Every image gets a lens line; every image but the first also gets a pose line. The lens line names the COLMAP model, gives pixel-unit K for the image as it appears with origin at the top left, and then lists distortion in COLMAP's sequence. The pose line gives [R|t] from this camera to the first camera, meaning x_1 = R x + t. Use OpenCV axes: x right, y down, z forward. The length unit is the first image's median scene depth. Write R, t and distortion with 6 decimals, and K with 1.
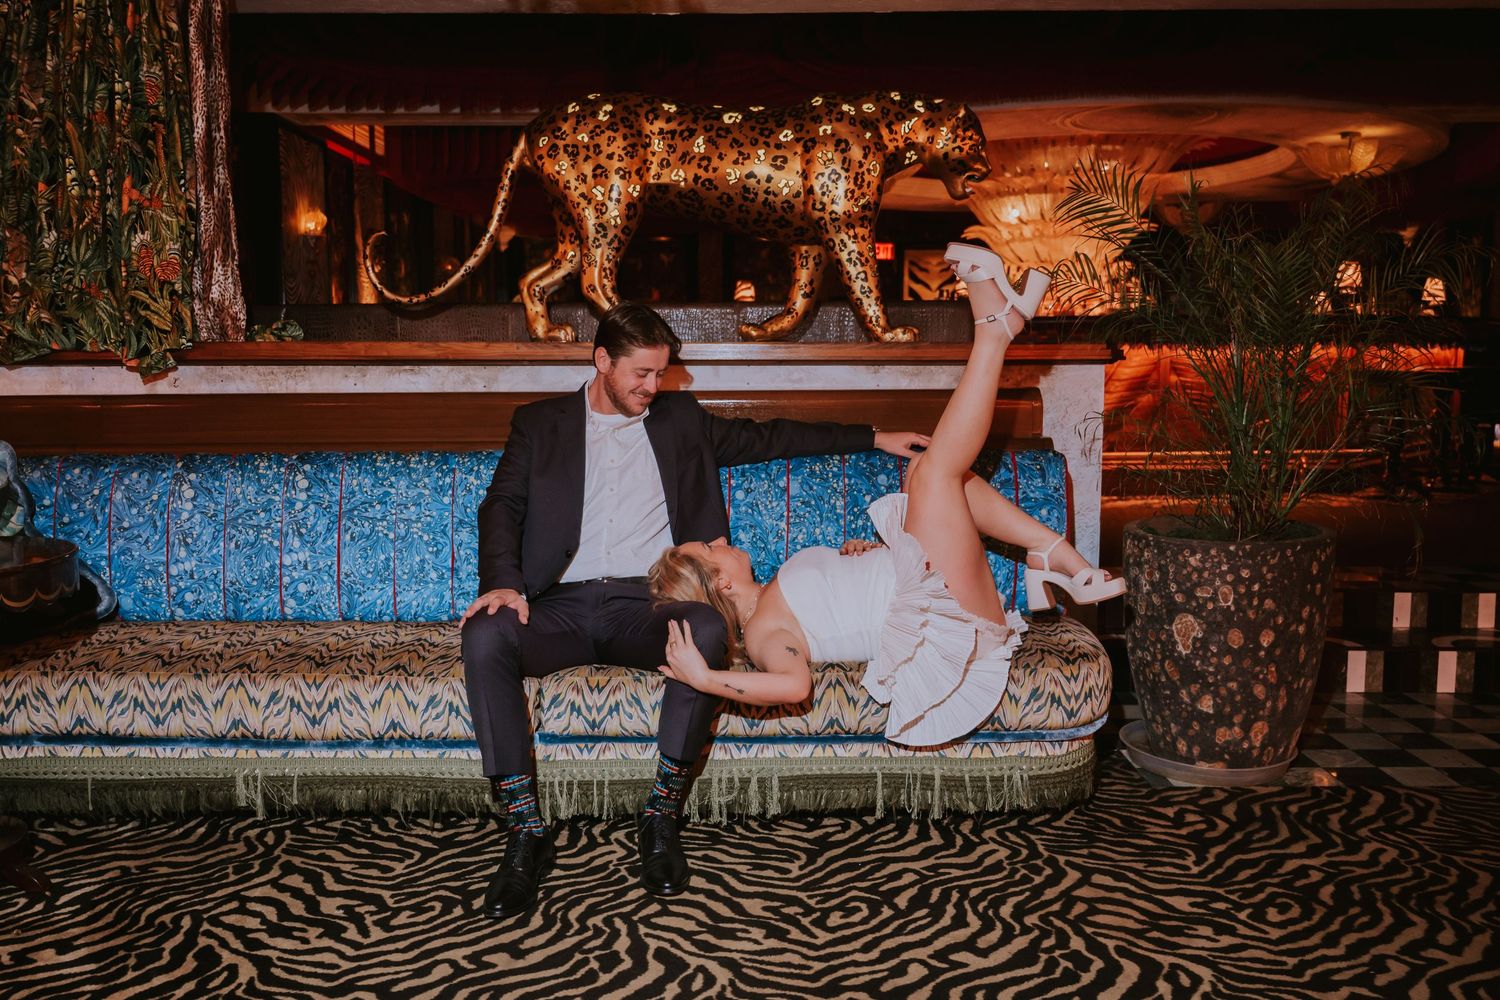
lens RADIAL K [[1206.3, 0, 750.0], [0, 1206.3, 500.0], [0, 0, 1]] dist [-0.003227, 0.000669]
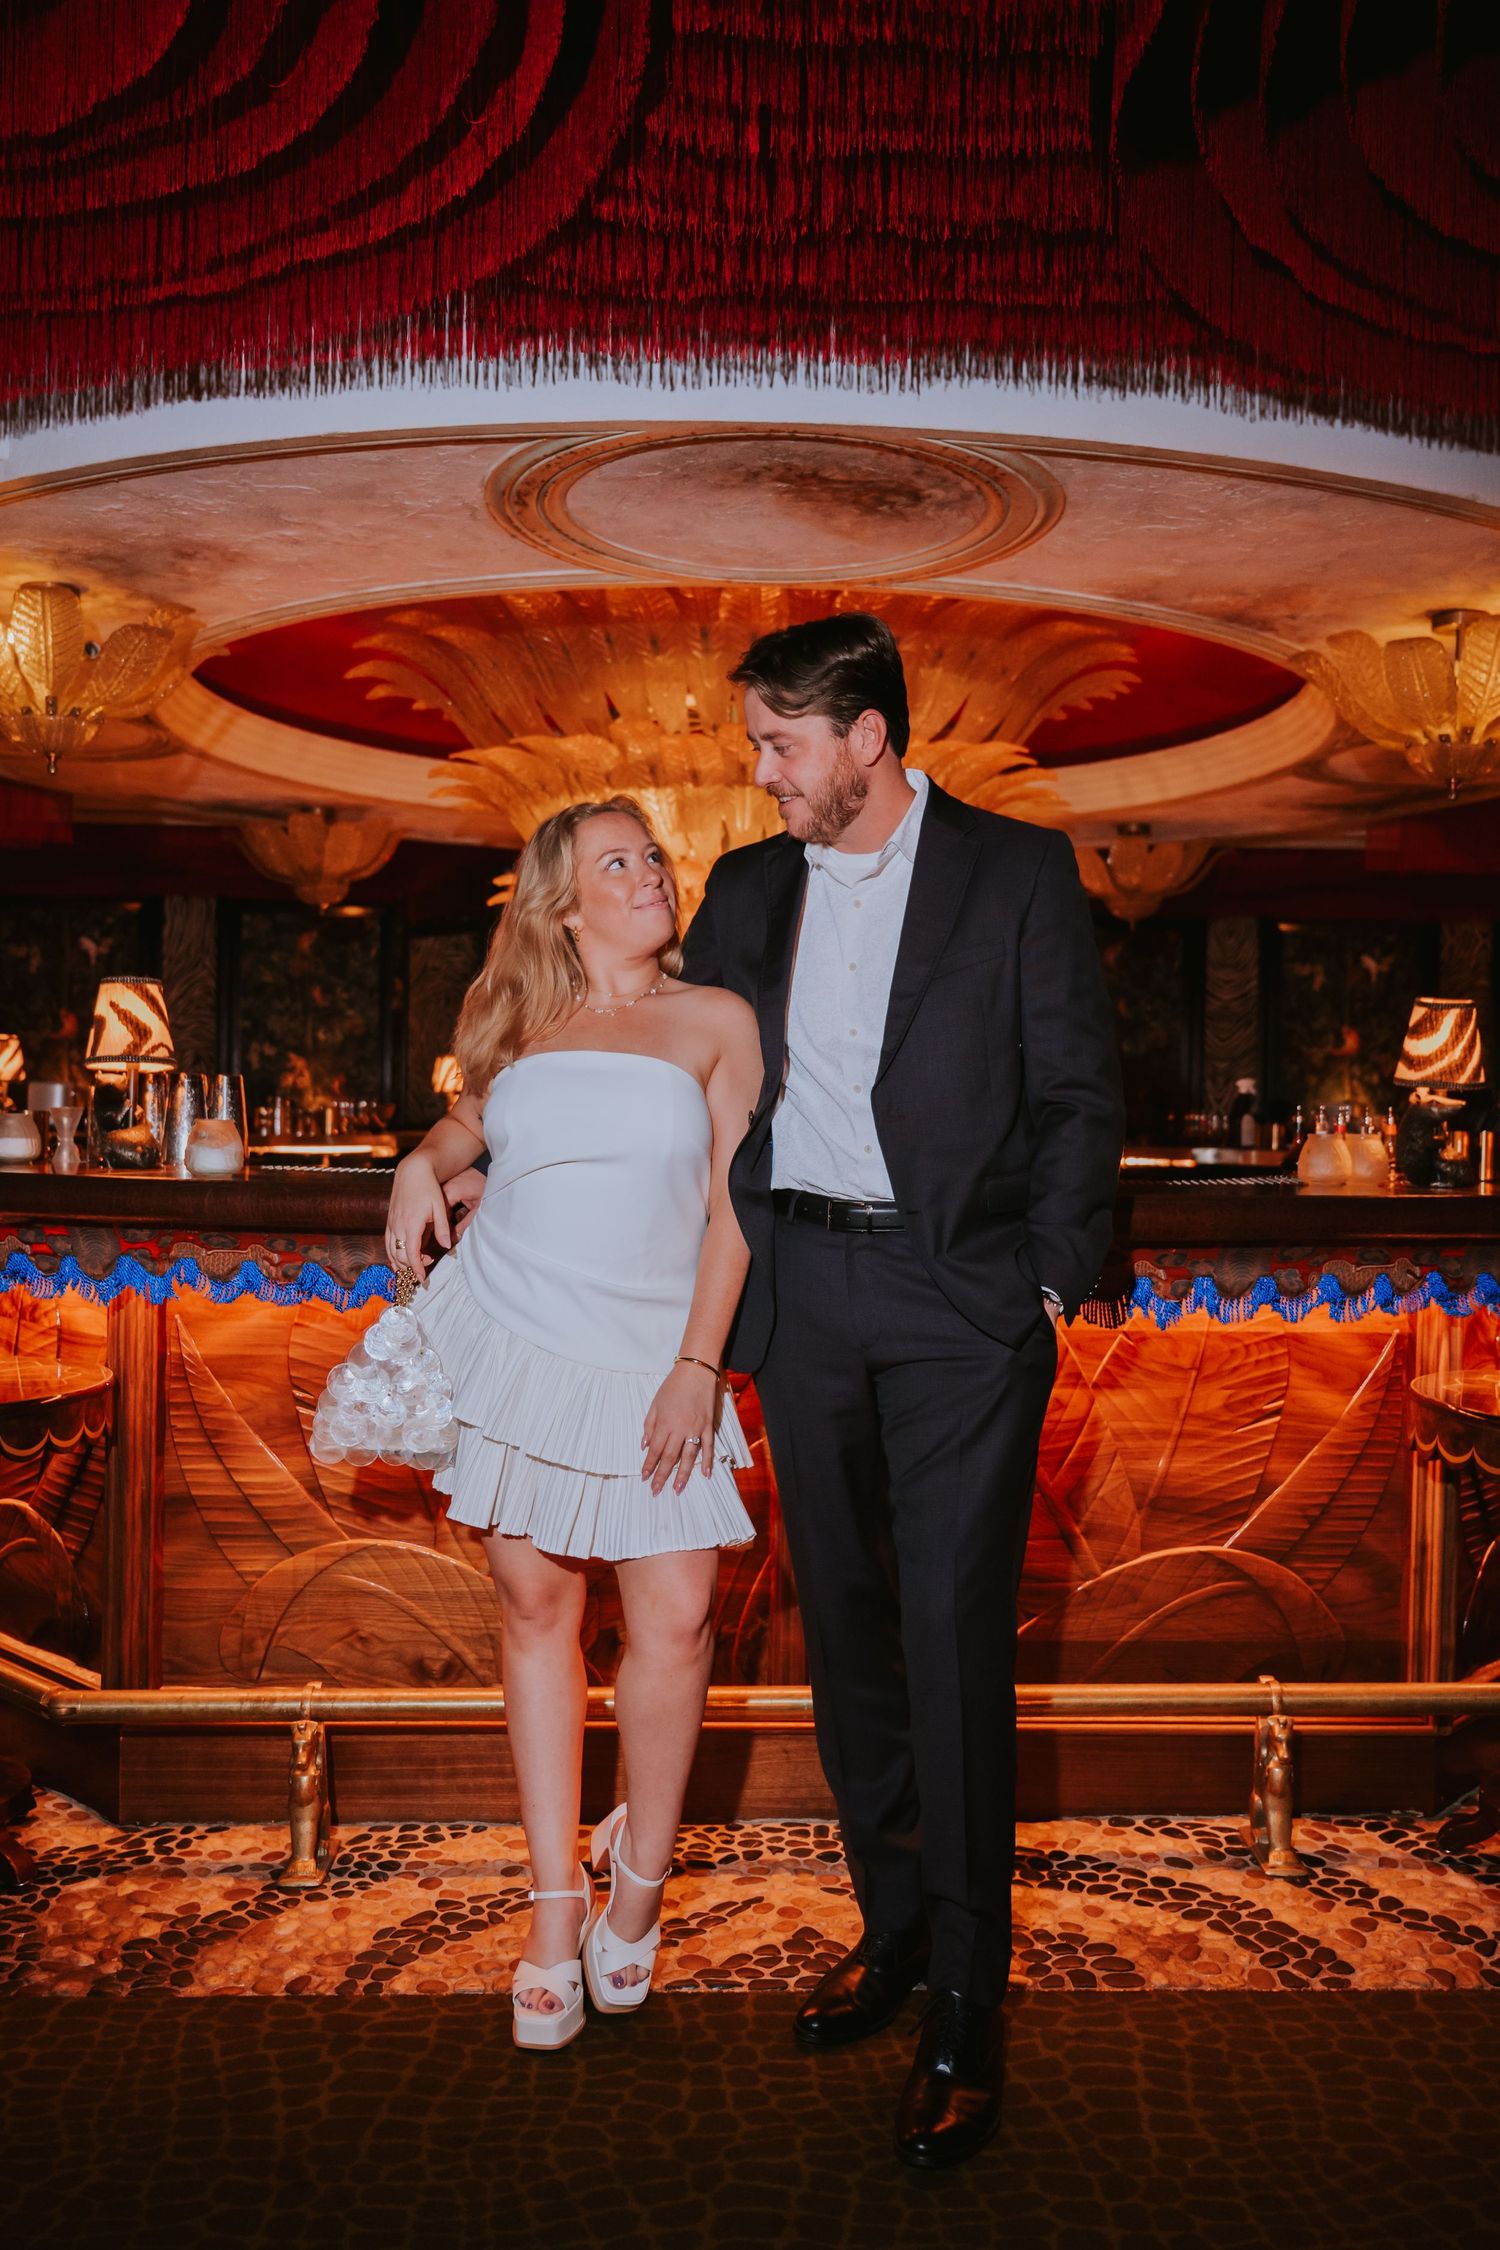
lens RADIAL K [[1923.7, 0, 739.6], [0, 1923.7, 1138.5], [0, 0, 1]] dist [-0.000587, 0.004137]
pose [[0.998513, 0.020175, 0.050637, 0.629077], [-0.014742, 0.994316, -0.105446, -0.230642], [-0.052477, 0.104543, 0.993135, 1.133369]]
